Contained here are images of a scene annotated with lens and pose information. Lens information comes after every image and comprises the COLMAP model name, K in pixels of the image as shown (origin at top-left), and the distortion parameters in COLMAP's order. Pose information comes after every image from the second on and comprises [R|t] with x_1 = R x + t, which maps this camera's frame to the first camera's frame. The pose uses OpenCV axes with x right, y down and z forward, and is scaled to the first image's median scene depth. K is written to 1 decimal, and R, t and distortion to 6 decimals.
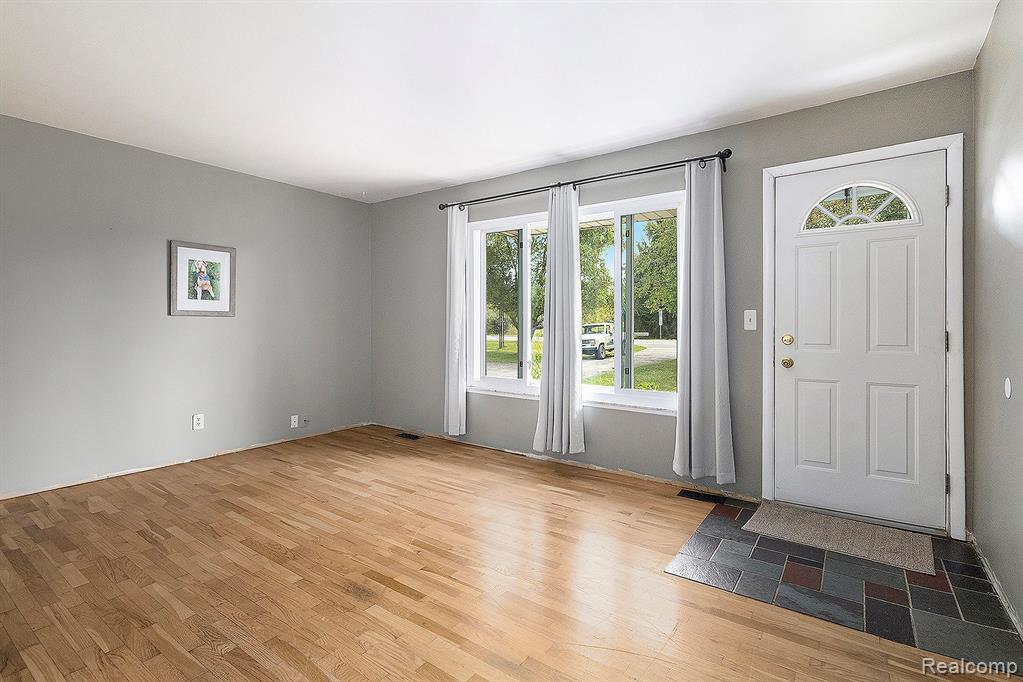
lens RADIAL K [[479.6, 0, 510.3], [0, 479.6, 334.7], [0, 0, 1]] dist [0.001792, 0.002831]
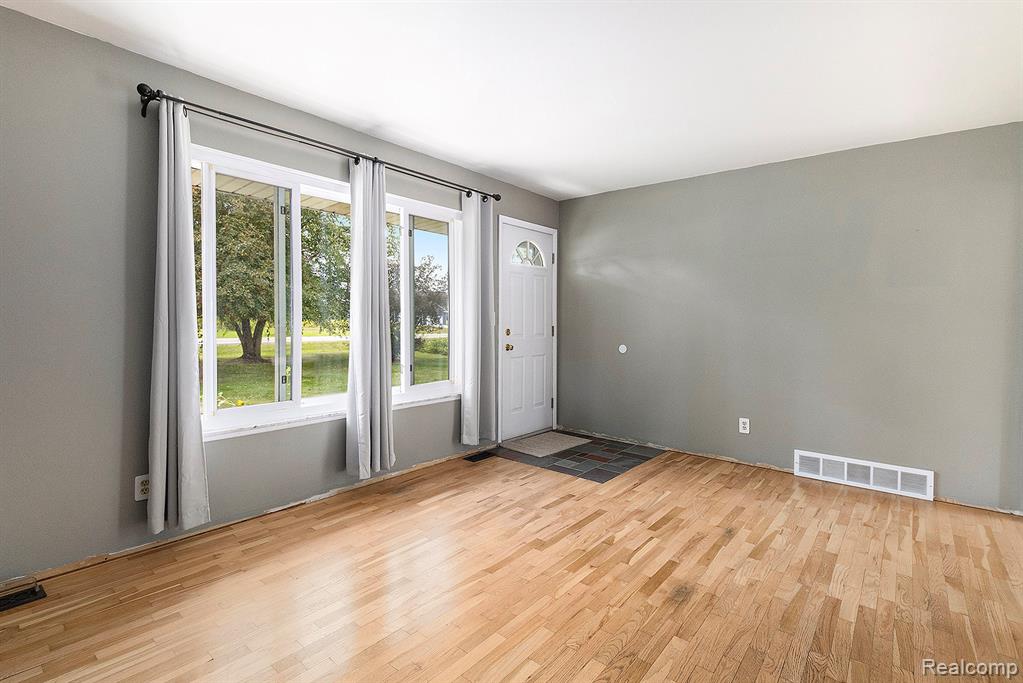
lens RADIAL K [[479.6, 0, 501.7], [0, 479.6, 323.9], [0, 0, 1]] dist [0.001792, 0.002831]
pose [[0.077100, -0.007302, 0.996997, -0.785380], [0.013719, 0.999886, 0.006262, -0.021746], [-0.996929, 0.013195, 0.077192, 0.757924]]
